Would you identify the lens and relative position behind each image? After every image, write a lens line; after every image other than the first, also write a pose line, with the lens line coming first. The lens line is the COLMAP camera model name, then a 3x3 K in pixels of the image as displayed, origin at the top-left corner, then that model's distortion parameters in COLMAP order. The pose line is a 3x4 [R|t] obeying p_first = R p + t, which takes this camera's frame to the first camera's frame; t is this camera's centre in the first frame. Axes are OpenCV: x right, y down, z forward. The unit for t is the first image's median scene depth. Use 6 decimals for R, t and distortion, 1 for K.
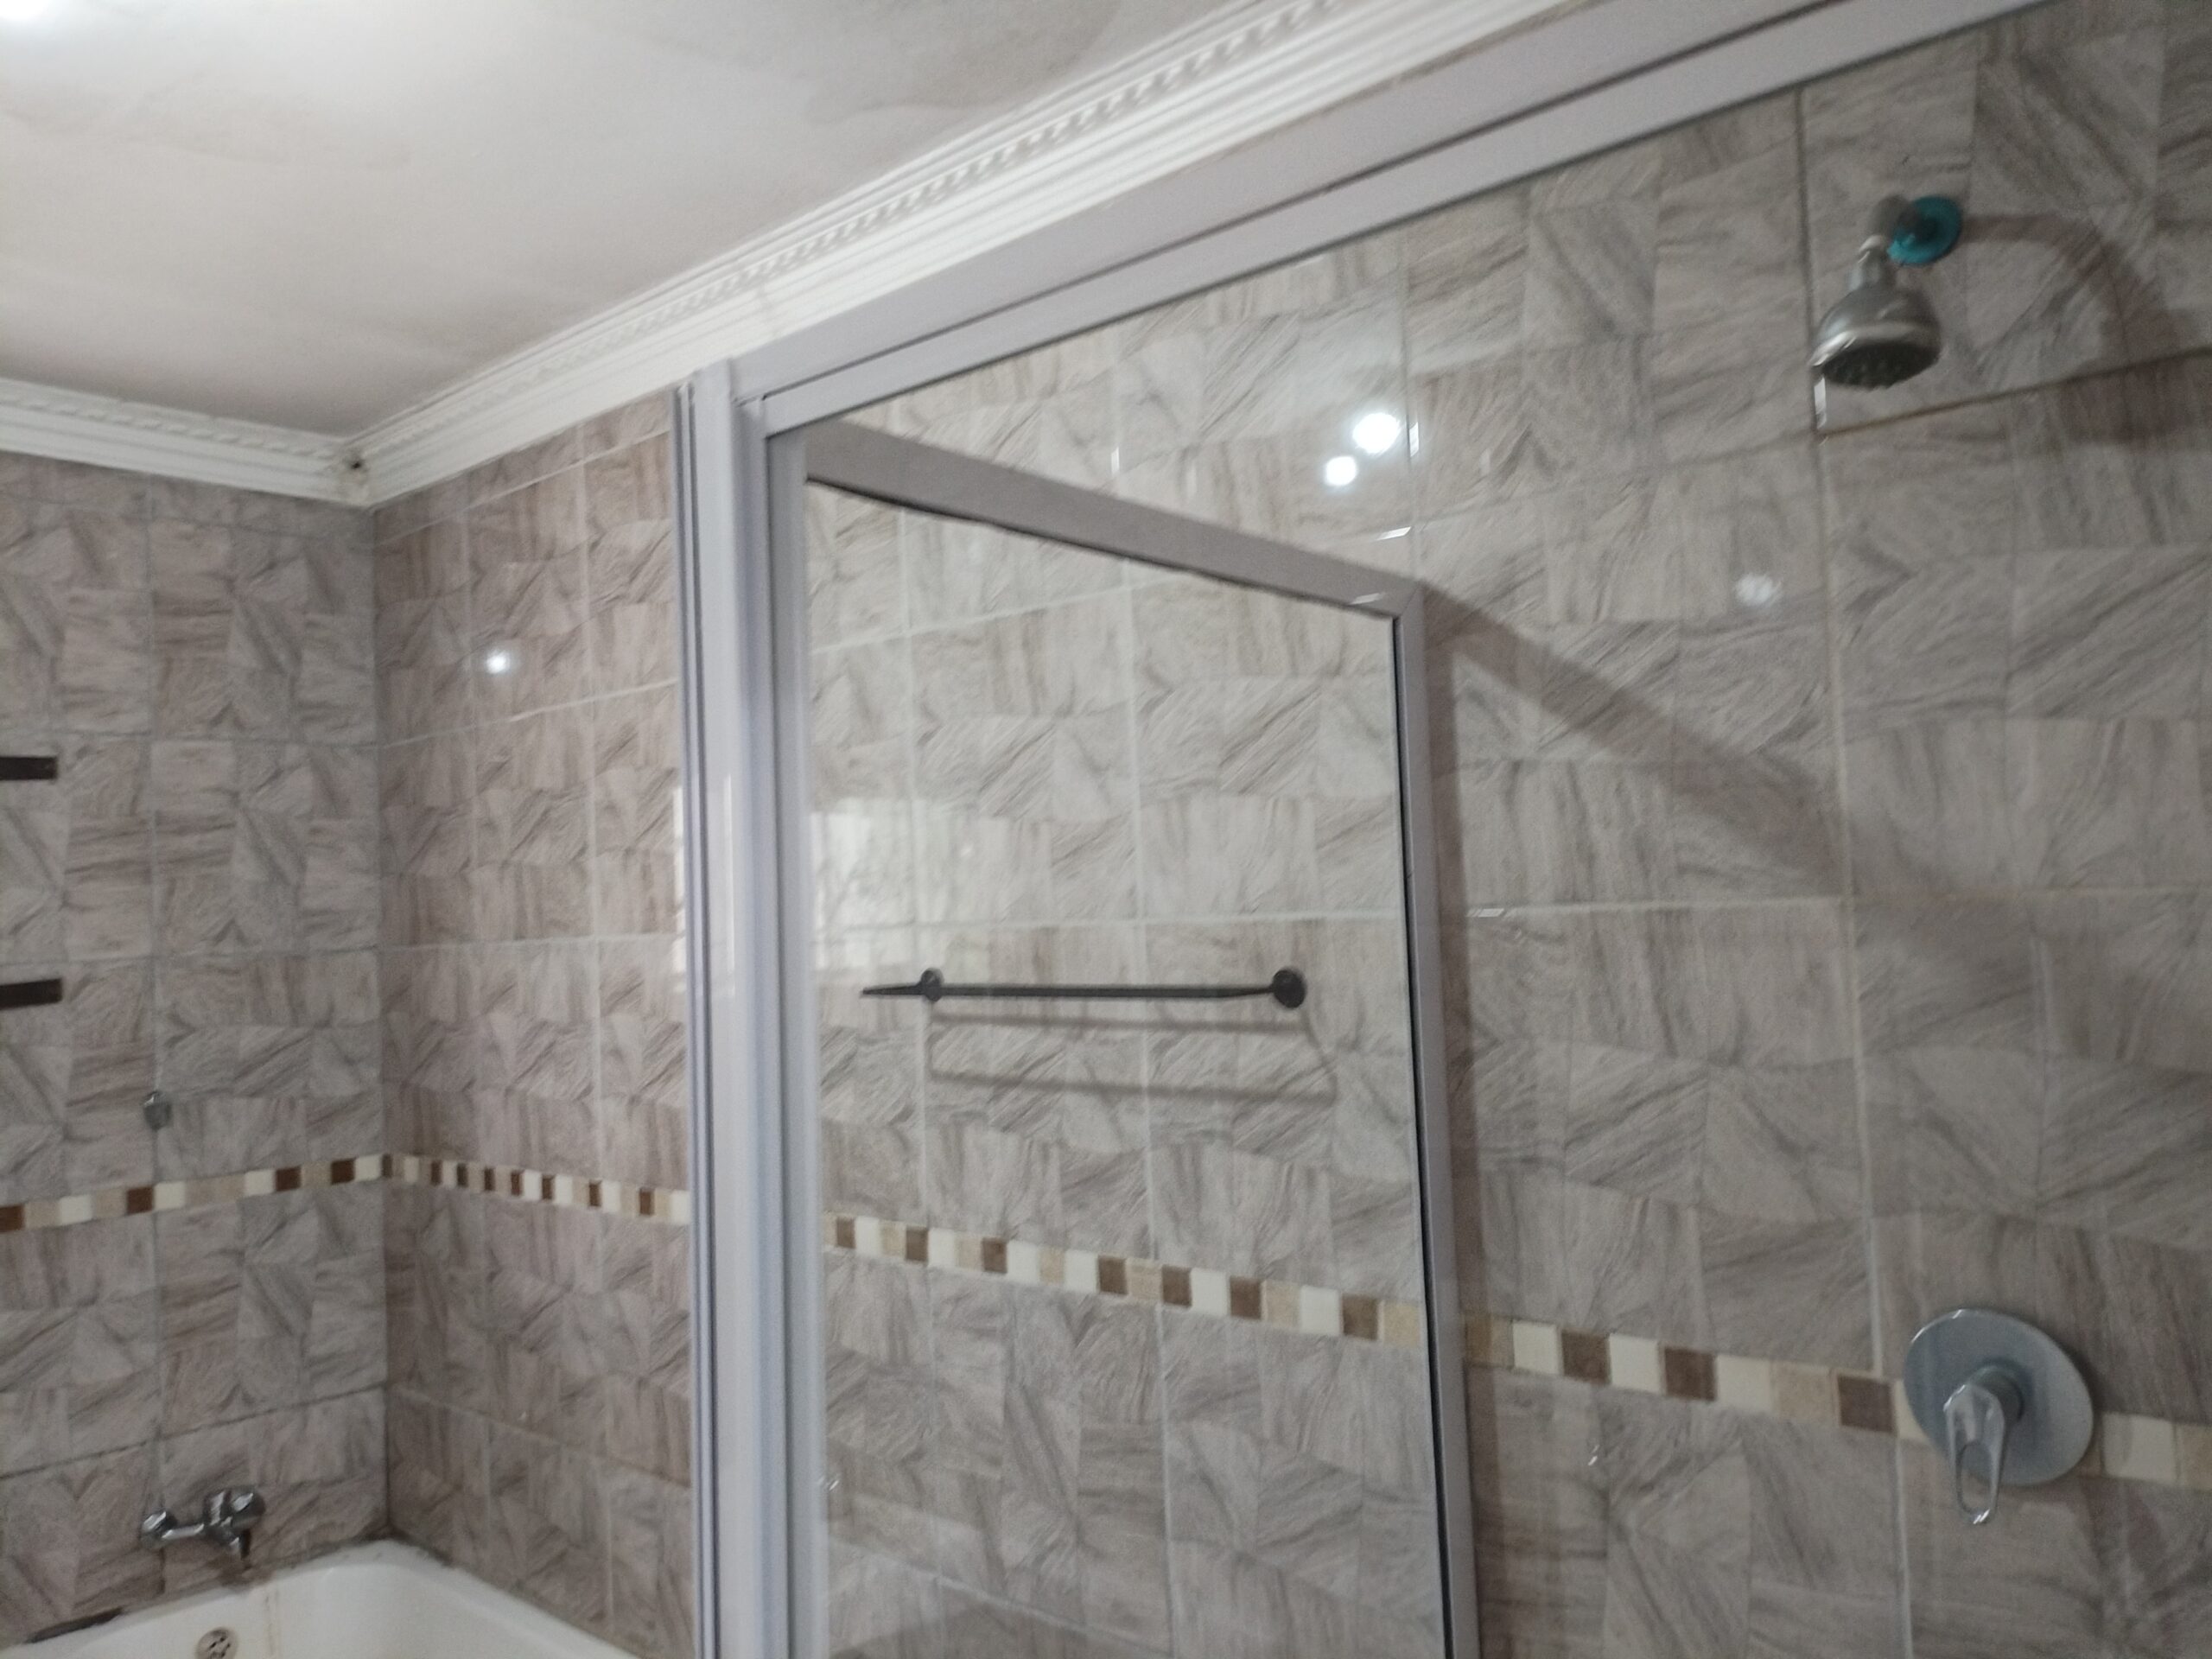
lens RADIAL K [[1662.2, 0, 1110.8], [0, 1662.2, 832.6], [0, 0, 1]] dist [0.098276, -0.113070]
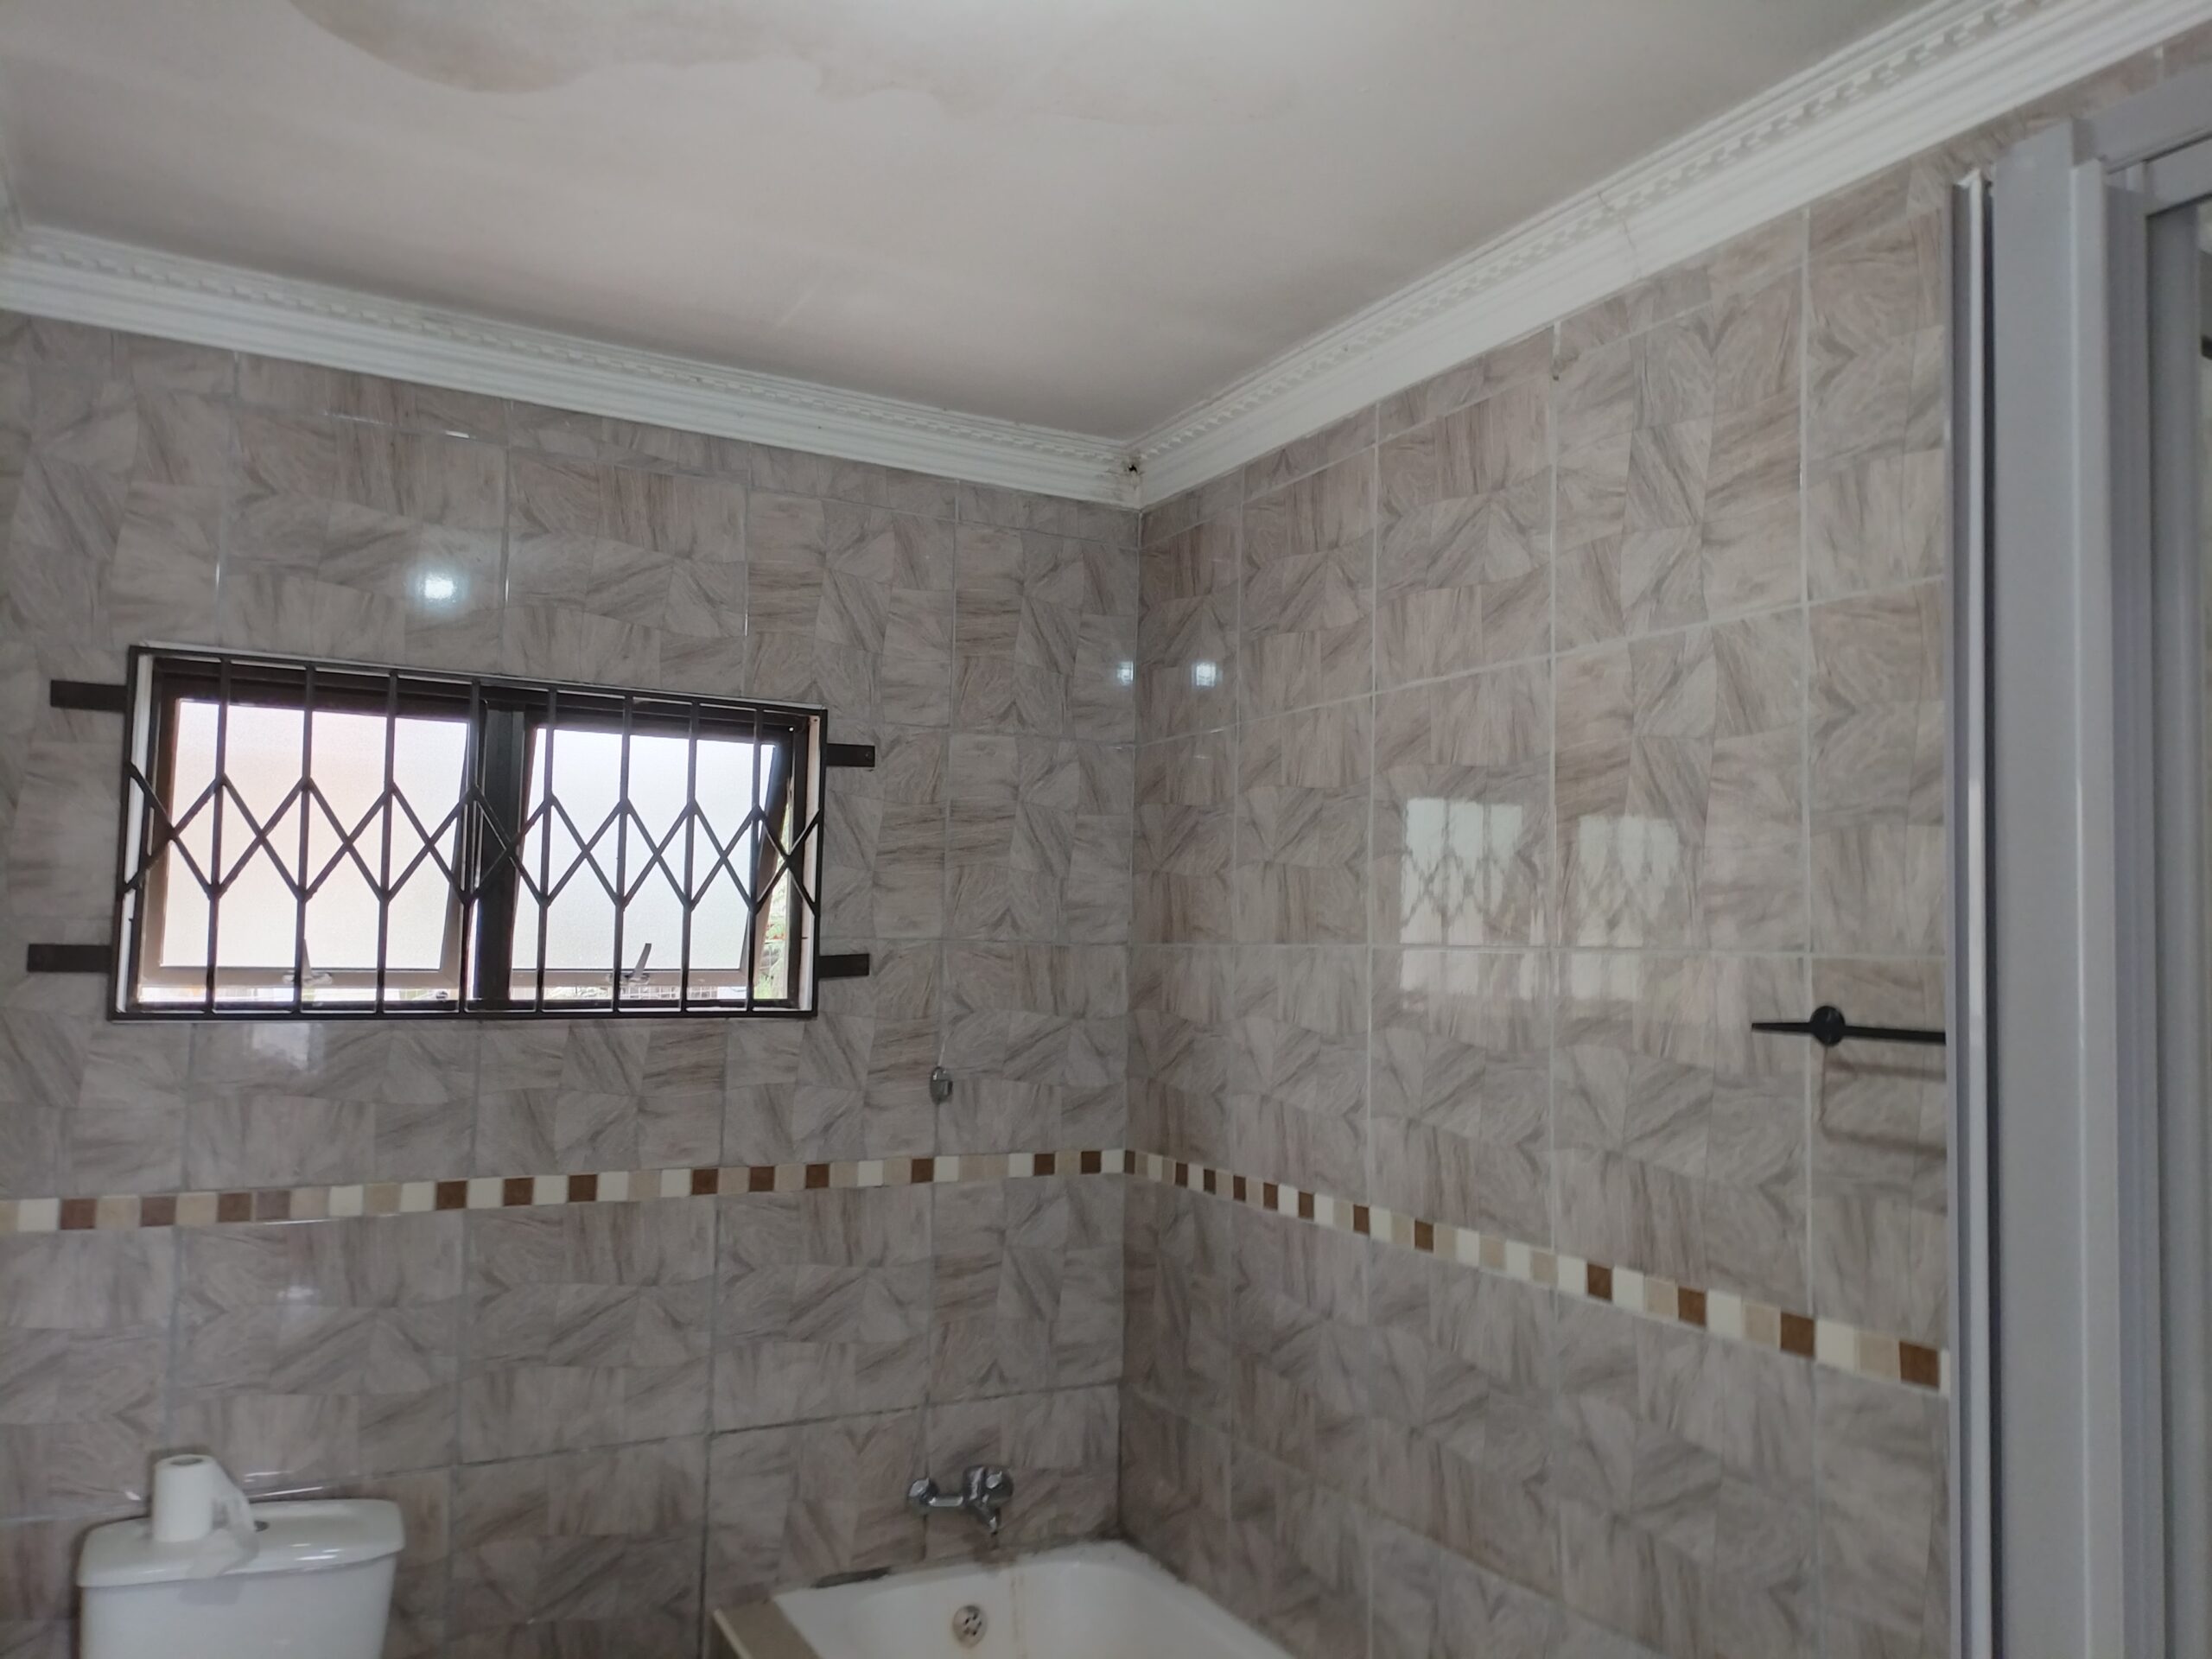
lens RADIAL K [[1662.2, 0, 1114.5], [0, 1662.2, 828.1], [0, 0, 1]] dist [0.098276, -0.113070]
pose [[0.940518, 0.035017, -0.337935, -0.128374], [-0.042640, 0.998976, -0.015159, 0.017388], [0.337058, 0.028667, 0.941047, 0.068159]]
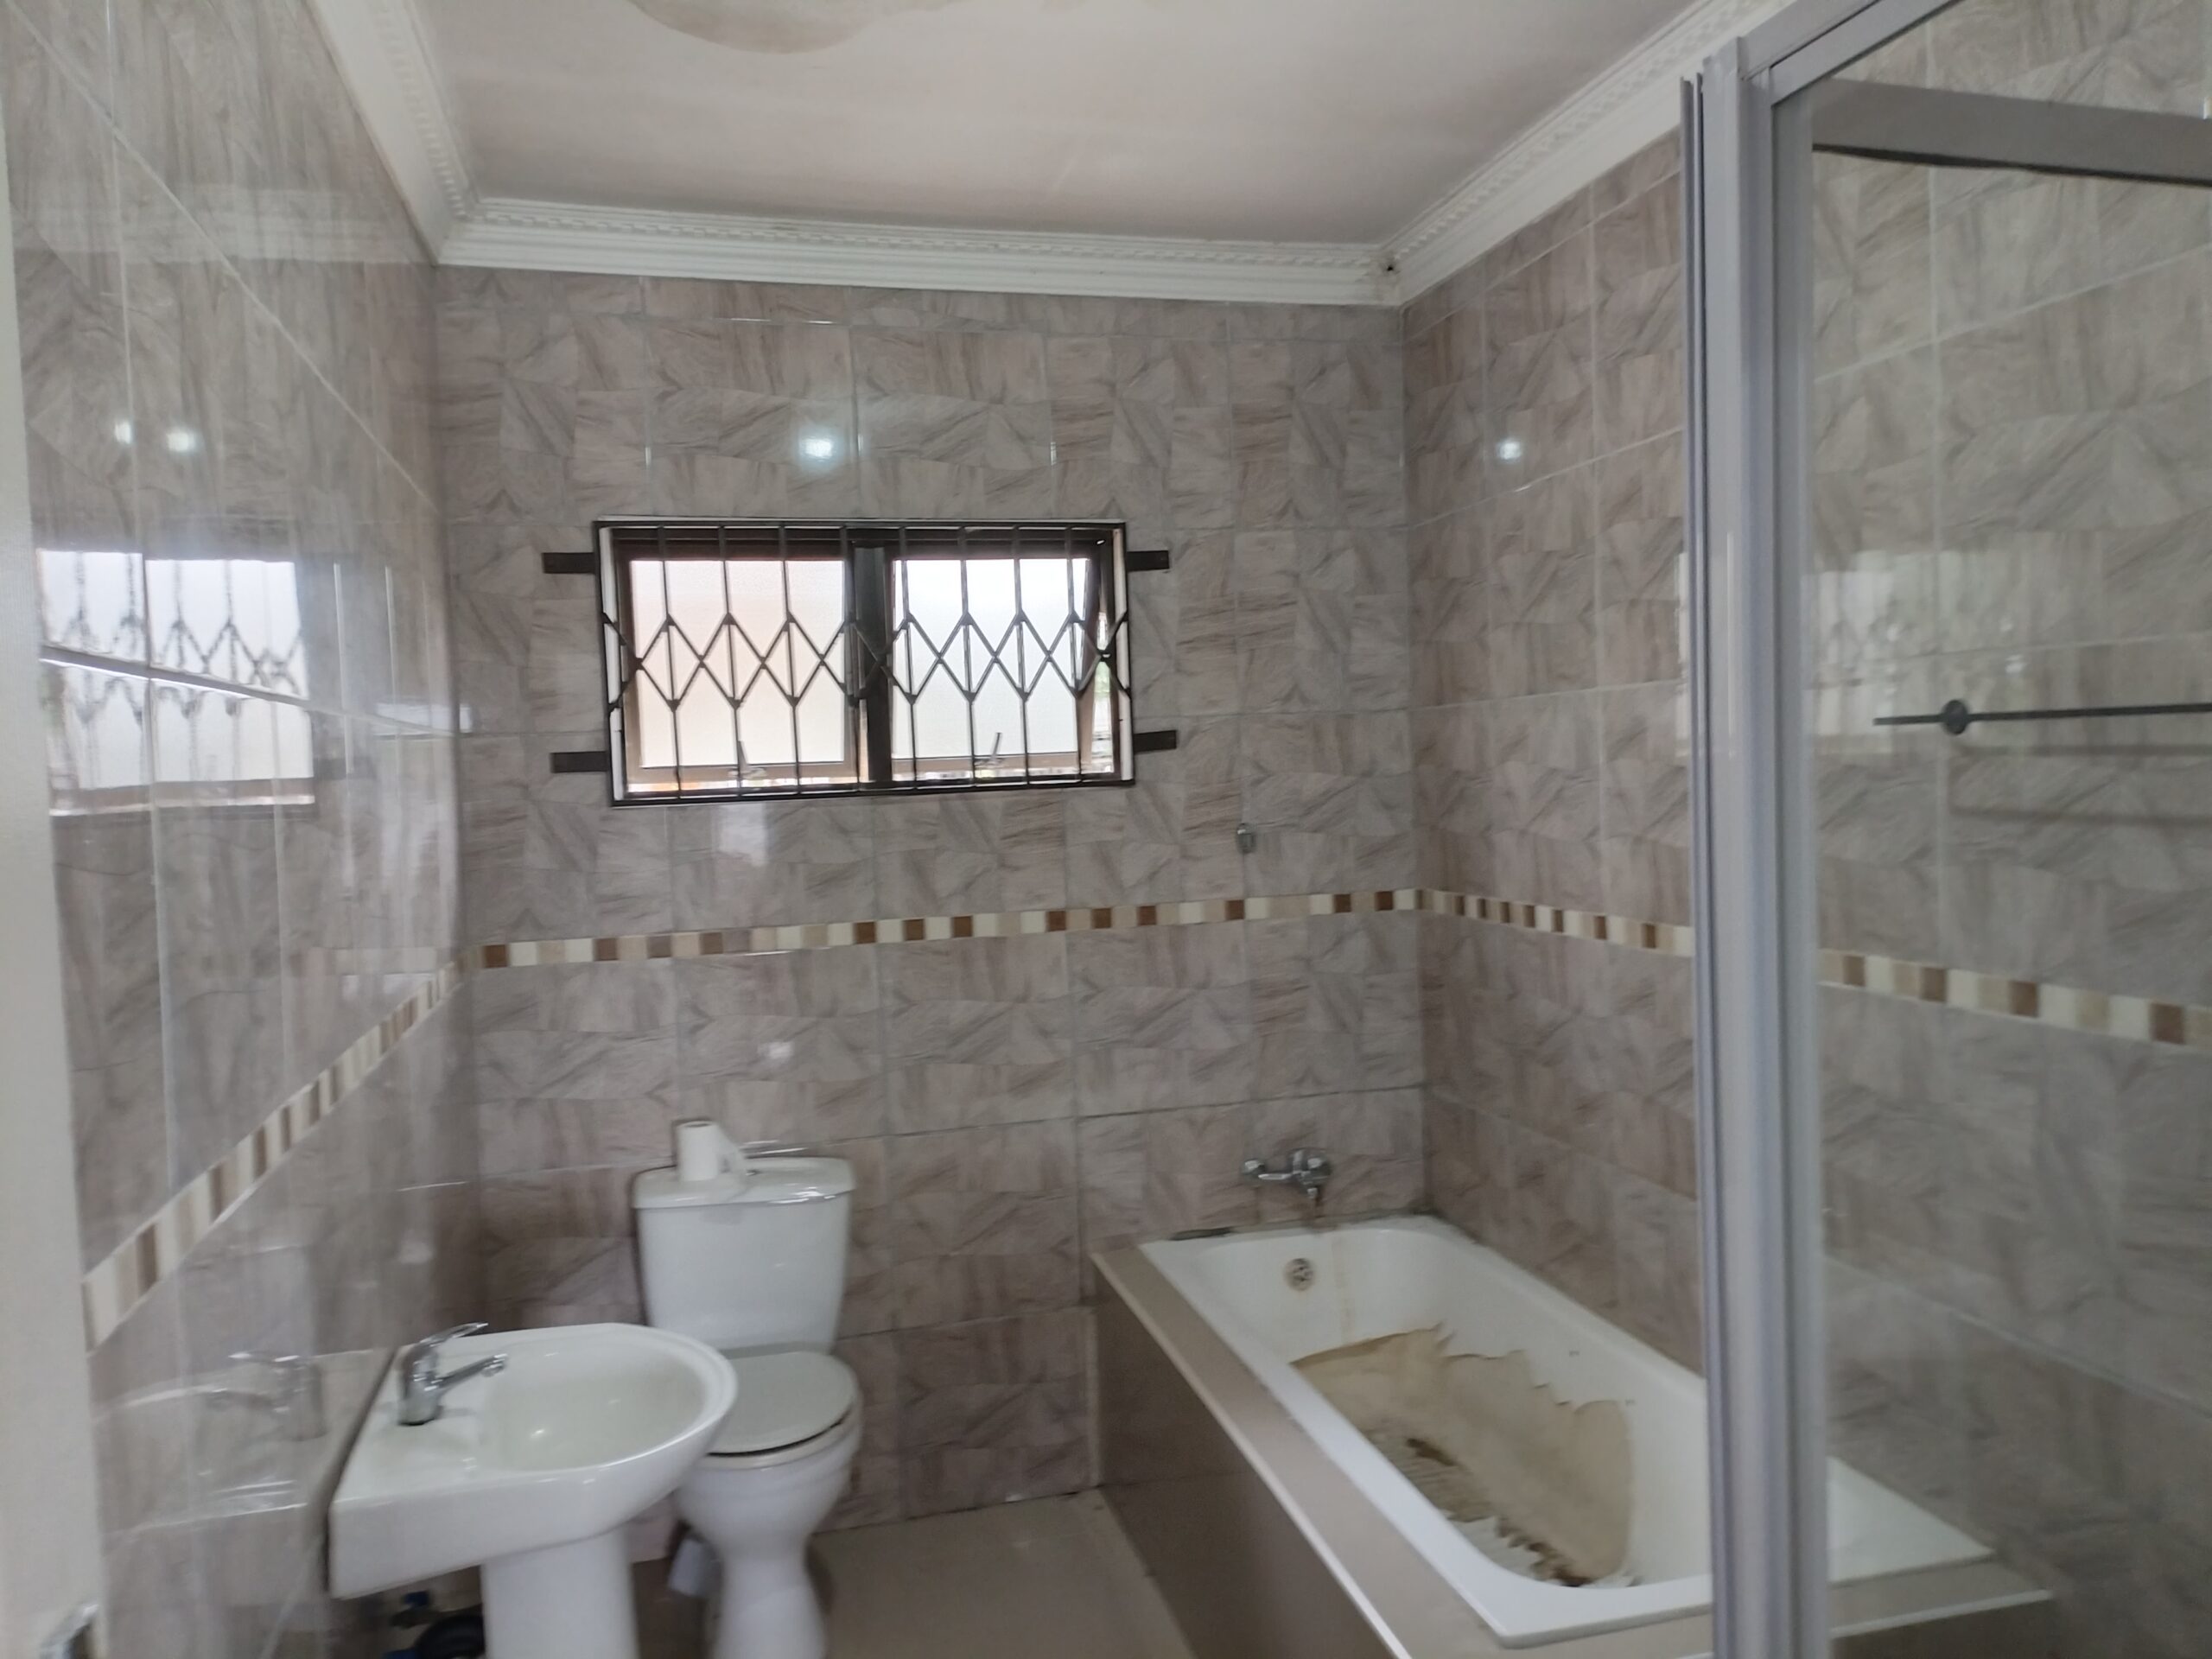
lens RADIAL K [[1662.2, 0, 1114.3], [0, 1662.2, 830.0], [0, 0, 1]] dist [0.098276, -0.113070]
pose [[0.837314, 0.030201, -0.545888, 0.014954], [0.031463, 0.994157, 0.103261, 0.032779], [0.545817, -0.103637, 0.831471, -0.054733]]
